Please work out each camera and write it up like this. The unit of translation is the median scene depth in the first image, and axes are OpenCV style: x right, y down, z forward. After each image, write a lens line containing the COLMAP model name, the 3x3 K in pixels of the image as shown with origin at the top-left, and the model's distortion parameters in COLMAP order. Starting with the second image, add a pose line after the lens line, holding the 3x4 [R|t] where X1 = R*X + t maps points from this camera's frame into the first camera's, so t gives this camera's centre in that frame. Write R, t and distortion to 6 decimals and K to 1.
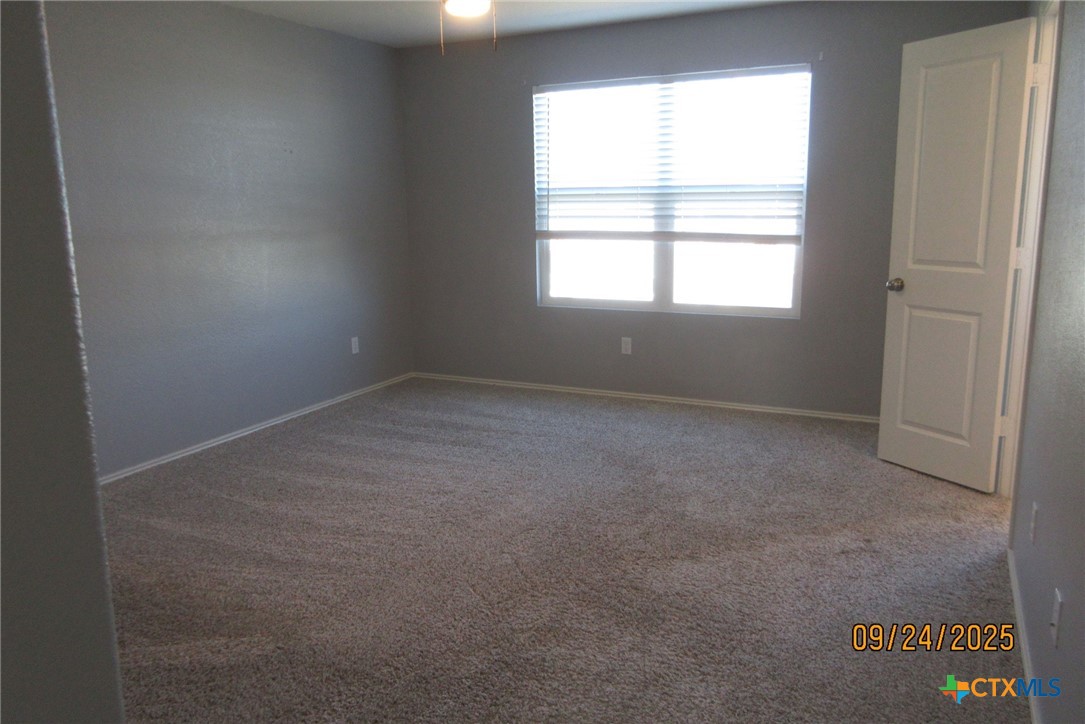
lens RADIAL K [[801.9, 0, 544.0], [0, 801.9, 358.7], [0, 0, 1]] dist [-0.007295, 0.011816]
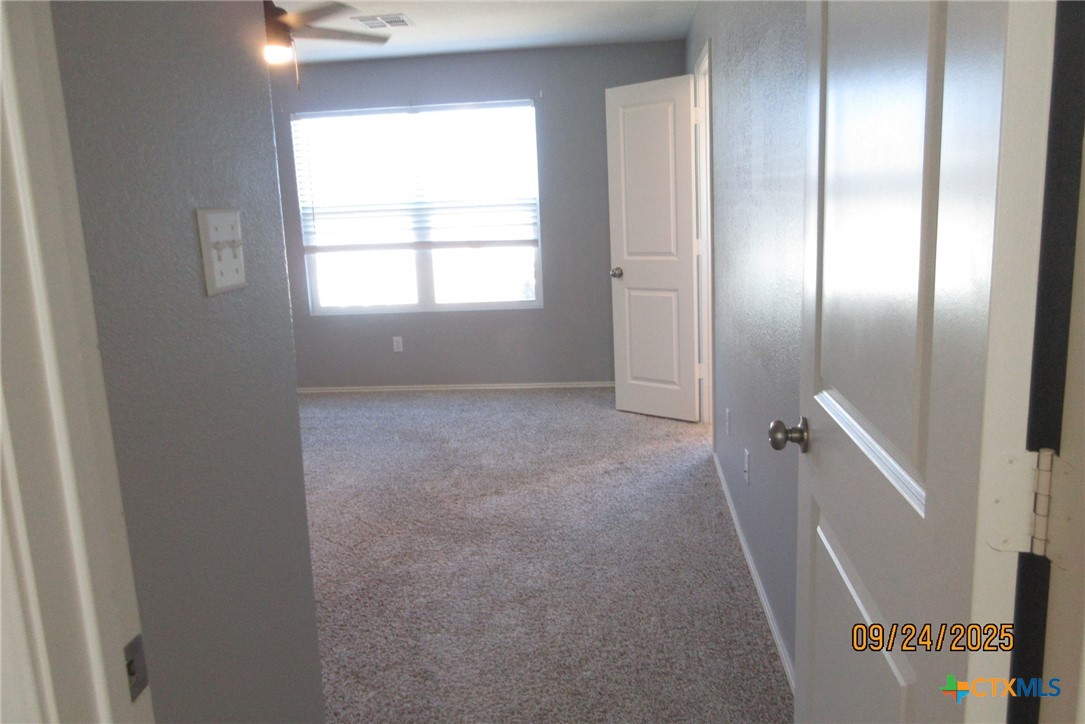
lens RADIAL K [[801.9, 0, 541.8], [0, 801.9, 361.6], [0, 0, 1]] dist [-0.007295, 0.011816]
pose [[0.937649, -0.092332, 0.335096, -0.128565], [0.097674, 0.995218, 0.000913, 0.039491], [-0.333578, 0.031874, 0.942184, -0.185359]]
